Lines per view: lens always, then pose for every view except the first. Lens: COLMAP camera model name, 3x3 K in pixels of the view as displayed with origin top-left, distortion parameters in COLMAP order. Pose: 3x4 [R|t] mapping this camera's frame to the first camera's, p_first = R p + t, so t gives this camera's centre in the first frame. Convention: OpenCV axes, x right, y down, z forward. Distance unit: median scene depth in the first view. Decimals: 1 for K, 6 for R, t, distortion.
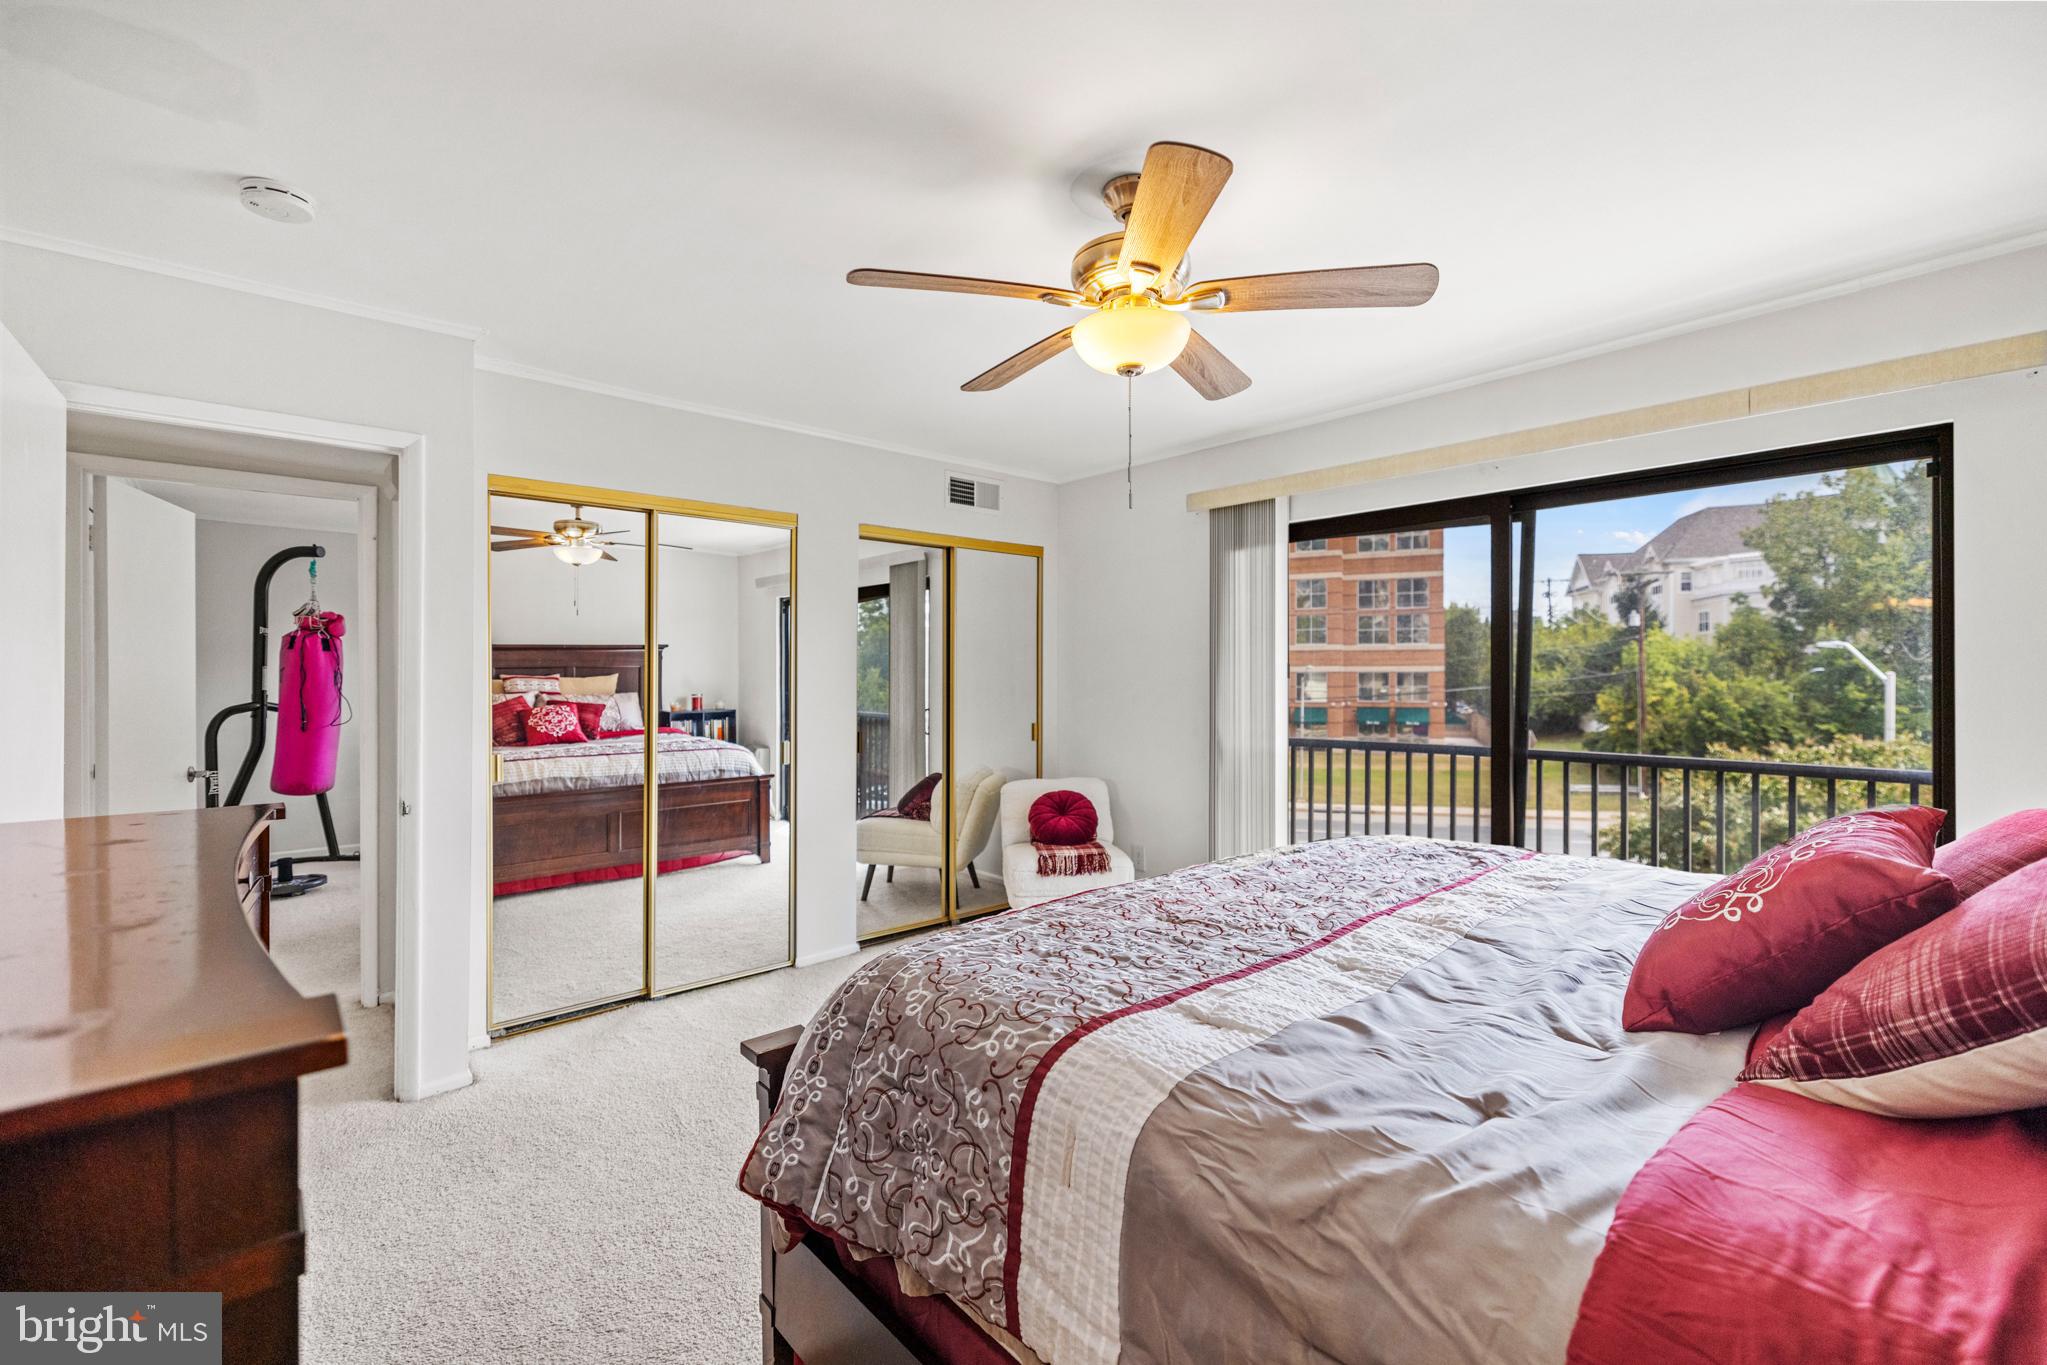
lens RADIAL K [[848.8, 0, 1023.5], [0, 848.8, 682.5], [0, 0, 1]] dist [-0.000428, -0.000066]
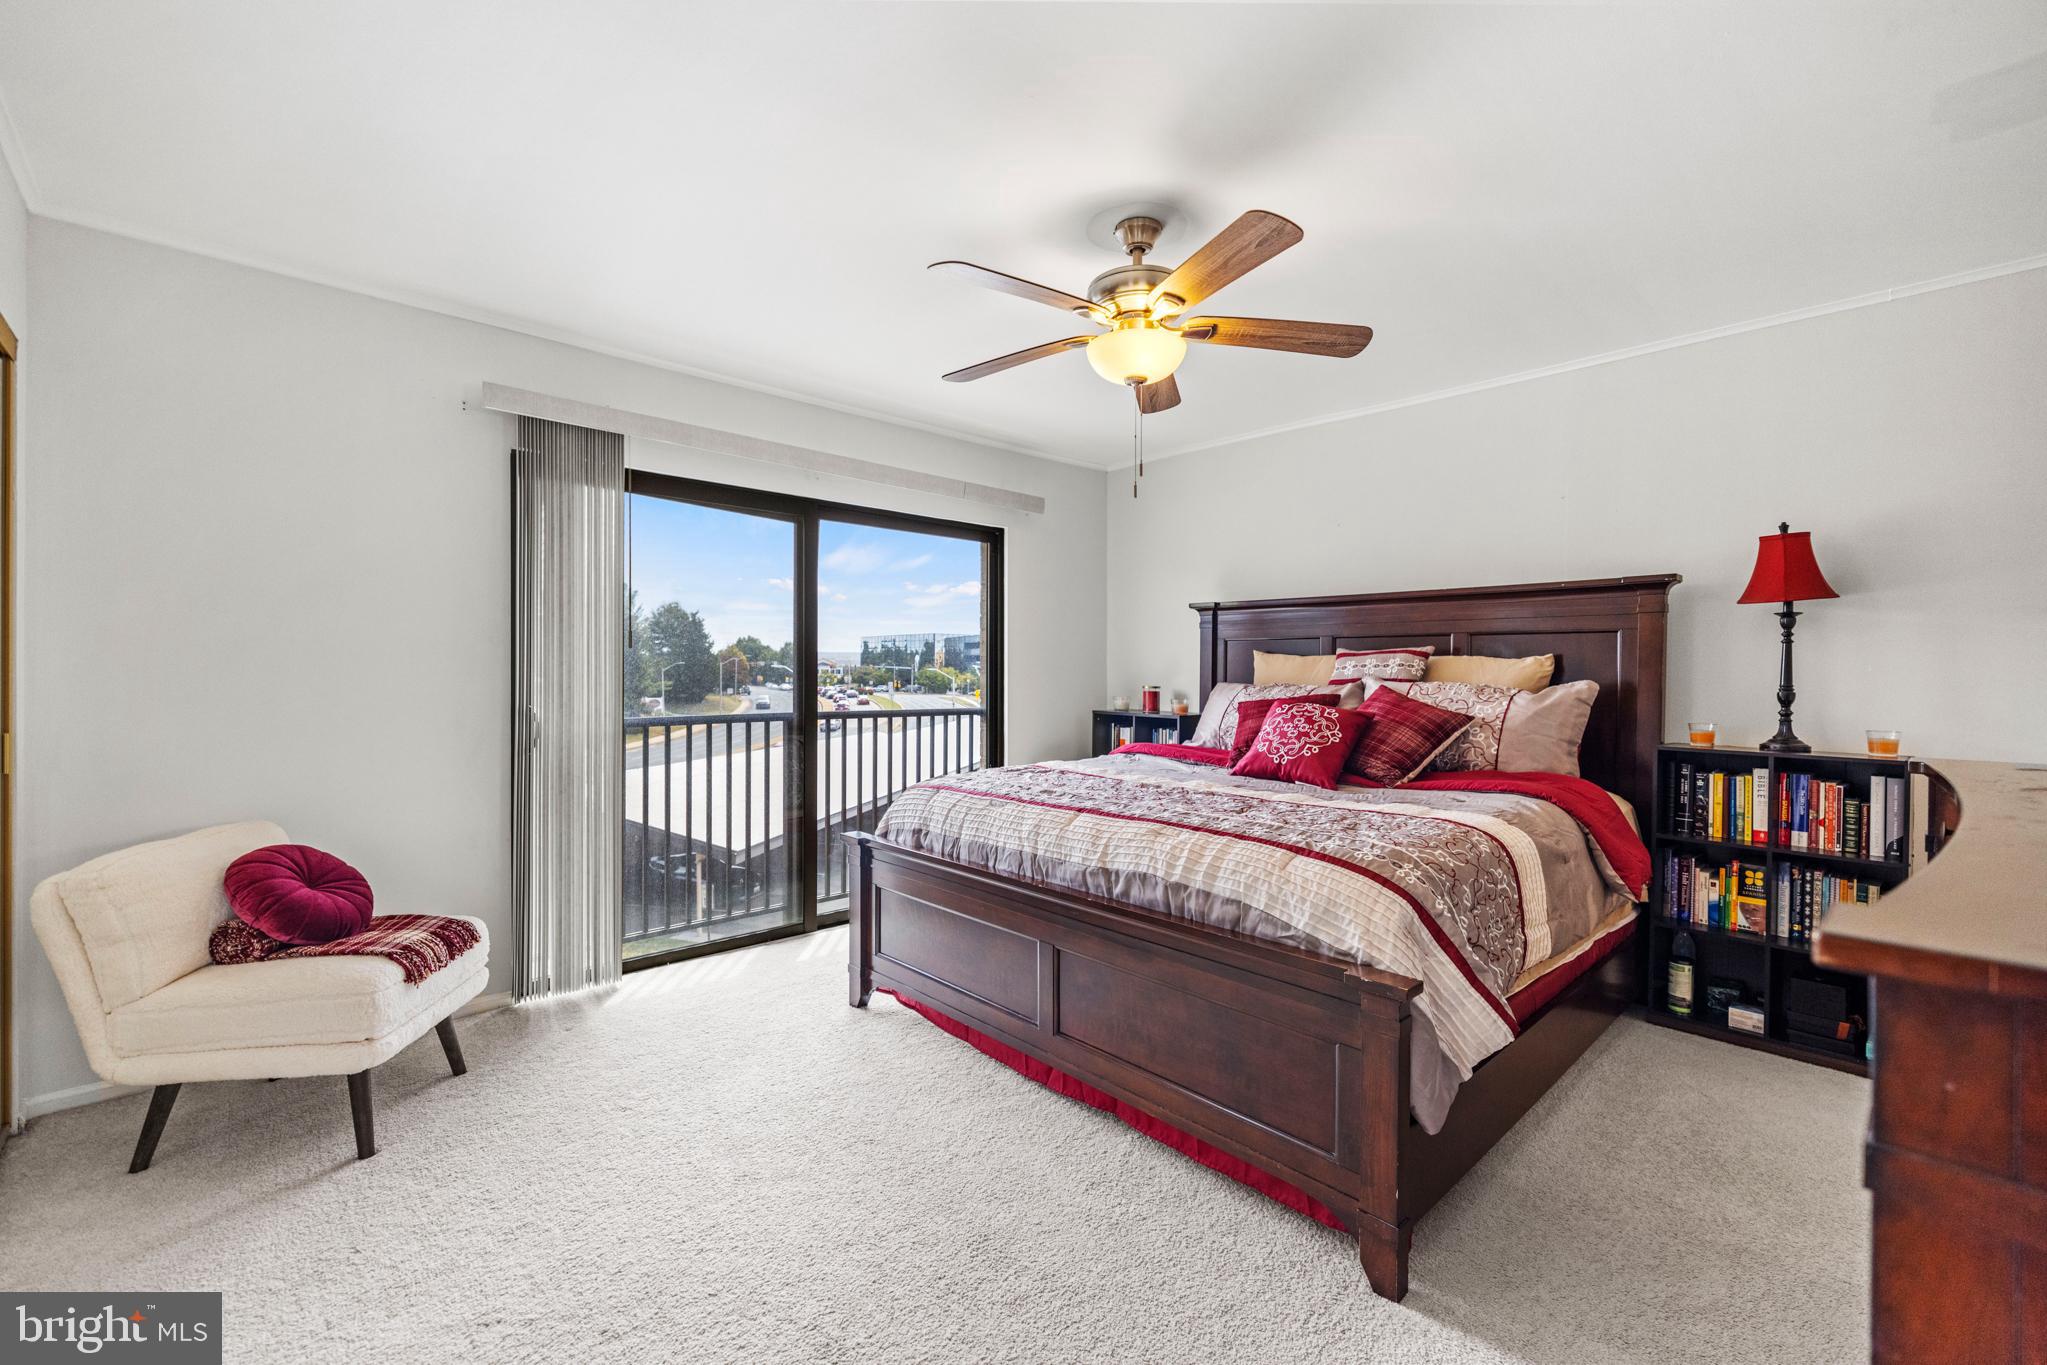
lens RADIAL K [[867.8, 0, 1023.7], [0, 867.8, 654.1], [0, 0, 1]] dist [0.000240, 0.000018]
pose [[-0.011713, 0.004620, 0.999921, -0.221906], [-0.013776, 0.999894, -0.004782, -0.000647], [-0.999837, -0.013831, -0.011648, 0.241035]]
